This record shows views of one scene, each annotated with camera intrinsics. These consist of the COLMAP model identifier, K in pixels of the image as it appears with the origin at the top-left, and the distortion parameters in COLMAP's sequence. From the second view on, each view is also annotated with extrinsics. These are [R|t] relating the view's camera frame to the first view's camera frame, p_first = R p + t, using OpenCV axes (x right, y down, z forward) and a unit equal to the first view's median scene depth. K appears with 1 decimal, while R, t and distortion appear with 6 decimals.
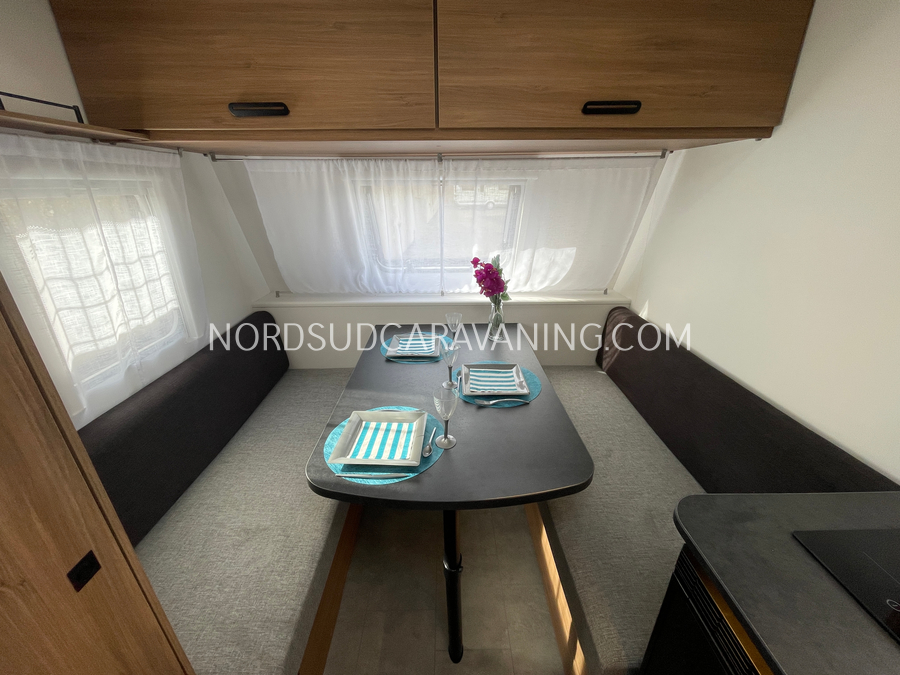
lens RADIAL K [[361.6, 0, 449.0], [0, 361.6, 332.8], [0, 0, 1]] dist [0.000243, -0.001744]
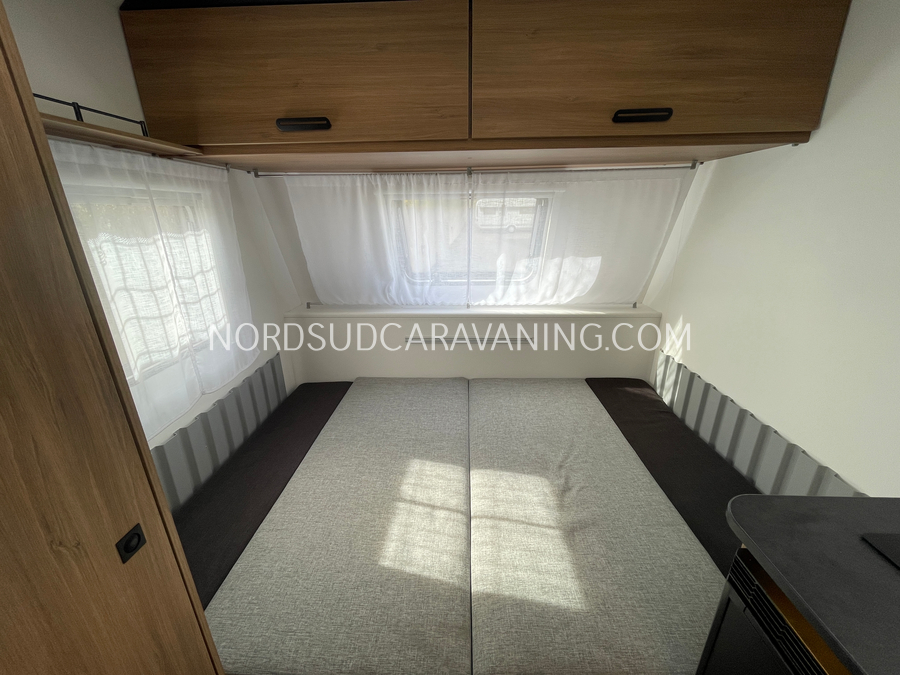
lens RADIAL K [[361.6, 0, 448.8], [0, 361.6, 333.0], [0, 0, 1]] dist [0.000243, -0.001744]
pose [[0.998361, 0.011041, -0.056157, -0.026544], [-0.014462, 0.998041, -0.060871, 0.050639], [0.055375, 0.061583, 0.996565, -0.003908]]
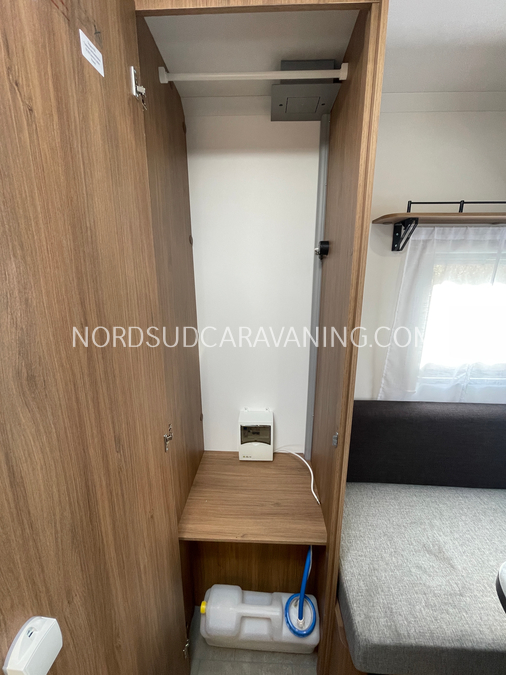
lens RADIAL K [[271.2, 0, 256.3], [0, 271.2, 337.1], [0, 0, 1]] dist [0.000243, -0.001744]
pose [[-0.046579, 0.237634, -0.970237, 0.112480], [-0.379798, 0.894135, 0.237228, -0.020513], [0.923896, 0.379544, 0.048604, 0.169131]]
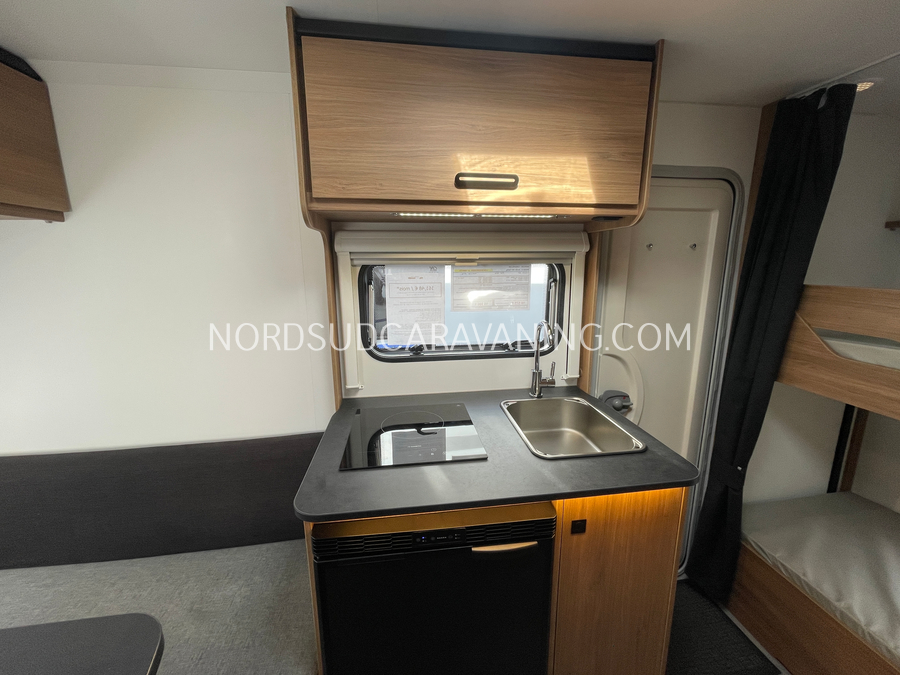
lens RADIAL K [[361.6, 0, 450.8], [0, 361.6, 333.7], [0, 0, 1]] dist [0.000243, -0.001744]
pose [[-0.124729, -0.180869, 0.975566, -0.260919], [0.380355, 0.899412, 0.215379, -0.066842], [-0.916391, 0.397926, -0.043388, 0.175810]]
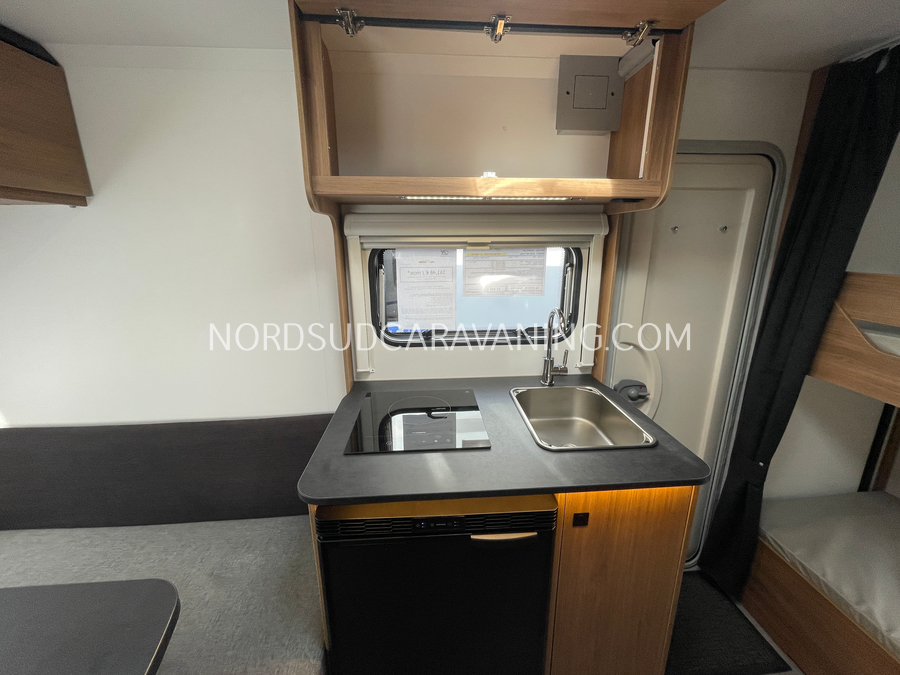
lens RADIAL K [[361.6, 0, 450.7], [0, 361.6, 333.5], [0, 0, 1]] dist [0.000243, -0.001744]
pose [[-0.059865, -0.237511, 0.969538, -0.247472], [0.380286, 0.892607, 0.242147, -0.066128], [-0.922930, 0.383198, 0.036886, 0.133120]]
